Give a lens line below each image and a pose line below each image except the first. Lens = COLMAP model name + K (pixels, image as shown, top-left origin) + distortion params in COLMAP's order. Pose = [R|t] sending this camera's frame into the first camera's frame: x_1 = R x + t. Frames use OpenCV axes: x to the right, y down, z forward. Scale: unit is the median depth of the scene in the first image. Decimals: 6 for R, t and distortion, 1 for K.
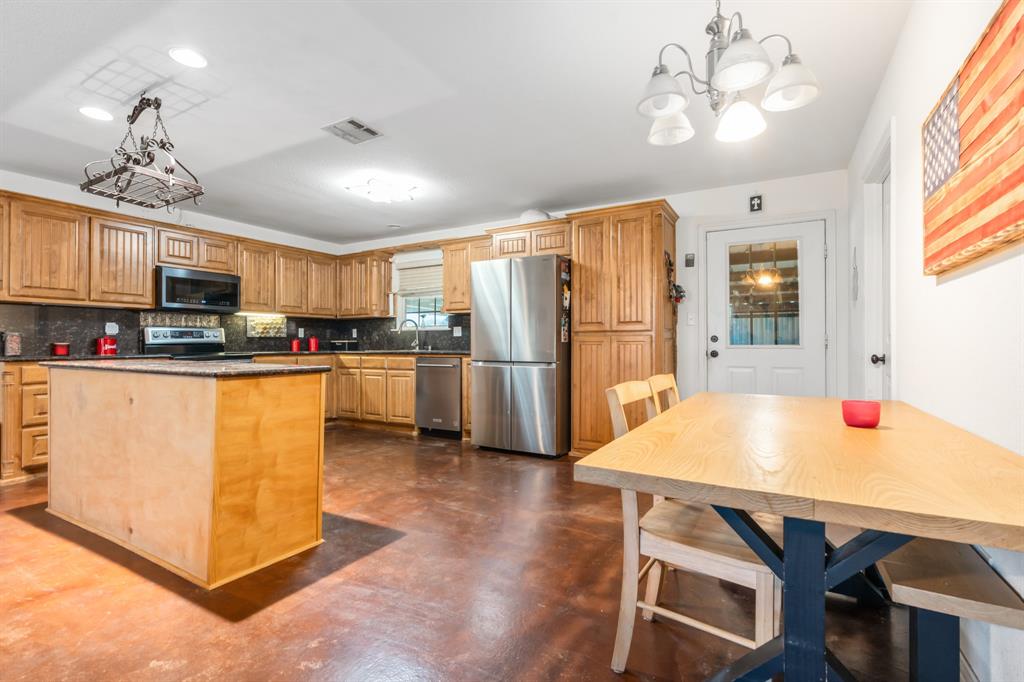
lens RADIAL K [[463.7, 0, 513.5], [0, 463.7, 339.1], [0, 0, 1]] dist [-0.004638, 0.001567]
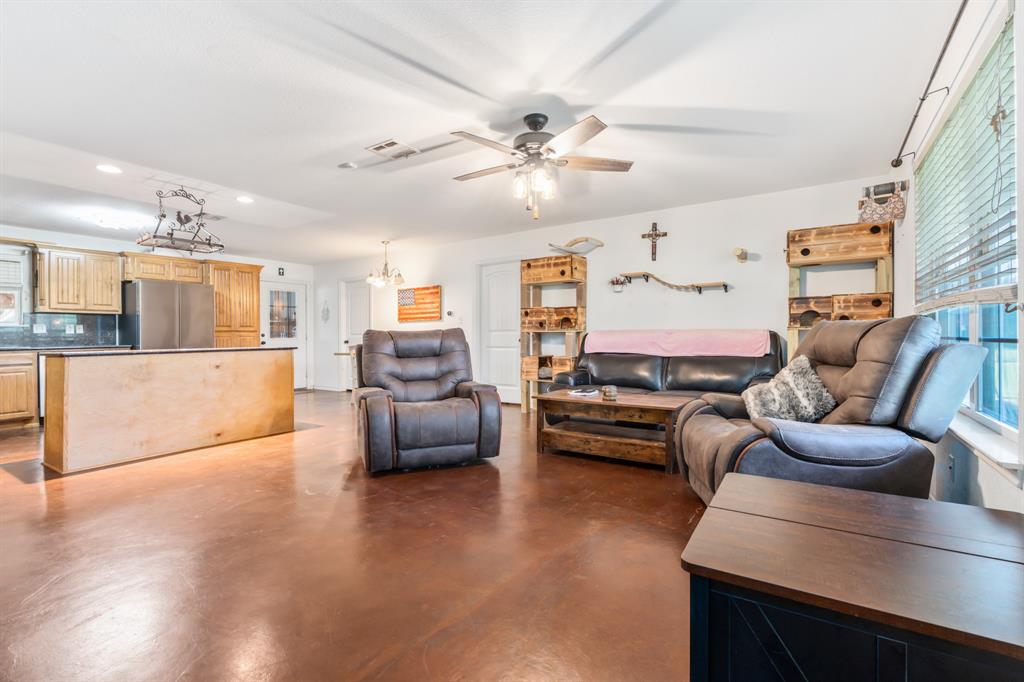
lens RADIAL K [[463.7, 0, 515.0], [0, 463.7, 337.0], [0, 0, 1]] dist [-0.004638, 0.001567]
pose [[0.062236, -0.002931, 0.998057, -1.521571], [0.003497, 0.999990, 0.002719, 0.005631], [-0.998055, 0.003321, 0.062245, -0.204346]]
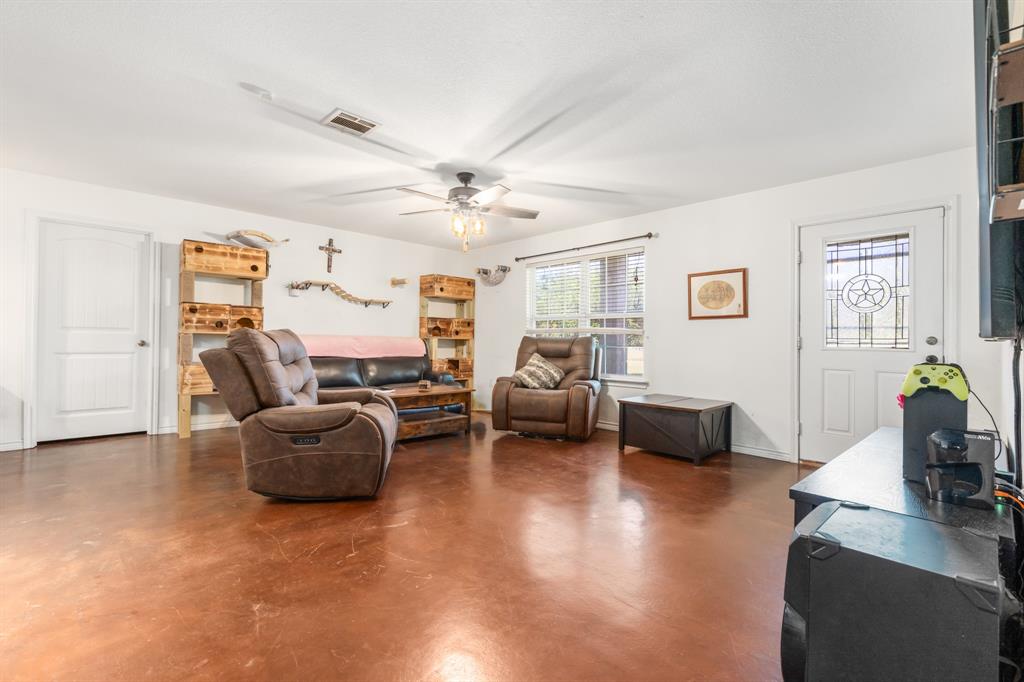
lens RADIAL K [[463.7, 0, 513.2], [0, 463.7, 334.4], [0, 0, 1]] dist [-0.004638, 0.001567]
pose [[-0.965462, -0.008332, 0.260411, -1.119971], [-0.014212, 0.999685, -0.020706, 0.009602], [-0.260156, -0.023692, -0.965276, 0.731388]]
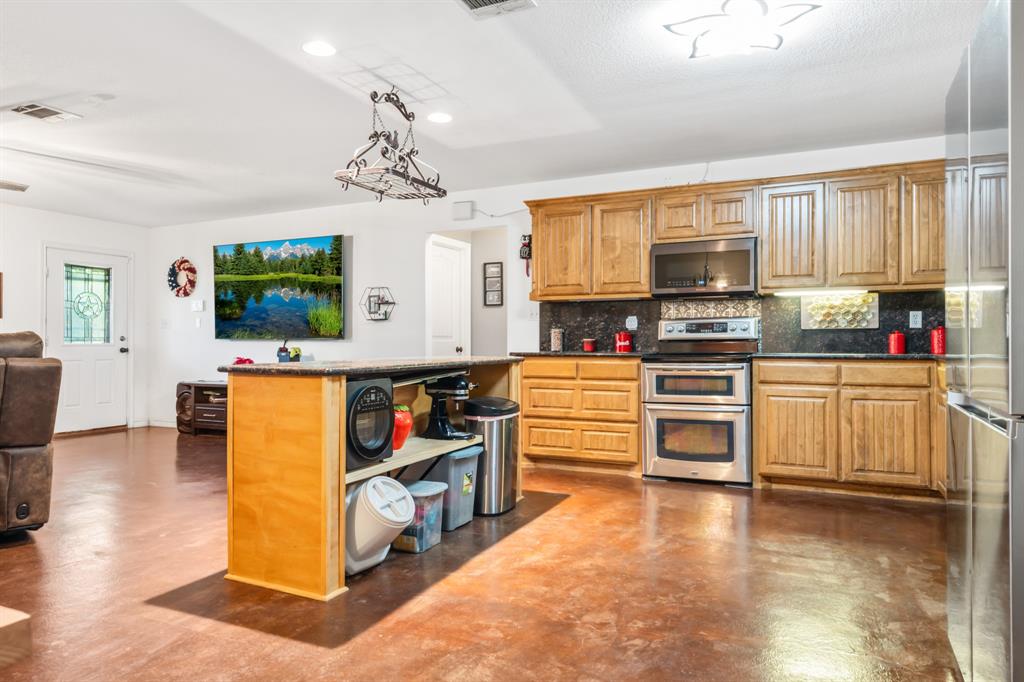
lens RADIAL K [[662.5, 0, 511.2], [0, 662.5, 337.2], [0, 0, 1]] dist [0.001107, 0.001094]
pose [[0.078152, -0.005752, -0.996925, 0.402721], [0.008947, 0.999947, -0.005068, 0.009621], [0.996901, -0.008524, 0.078200, 0.708848]]
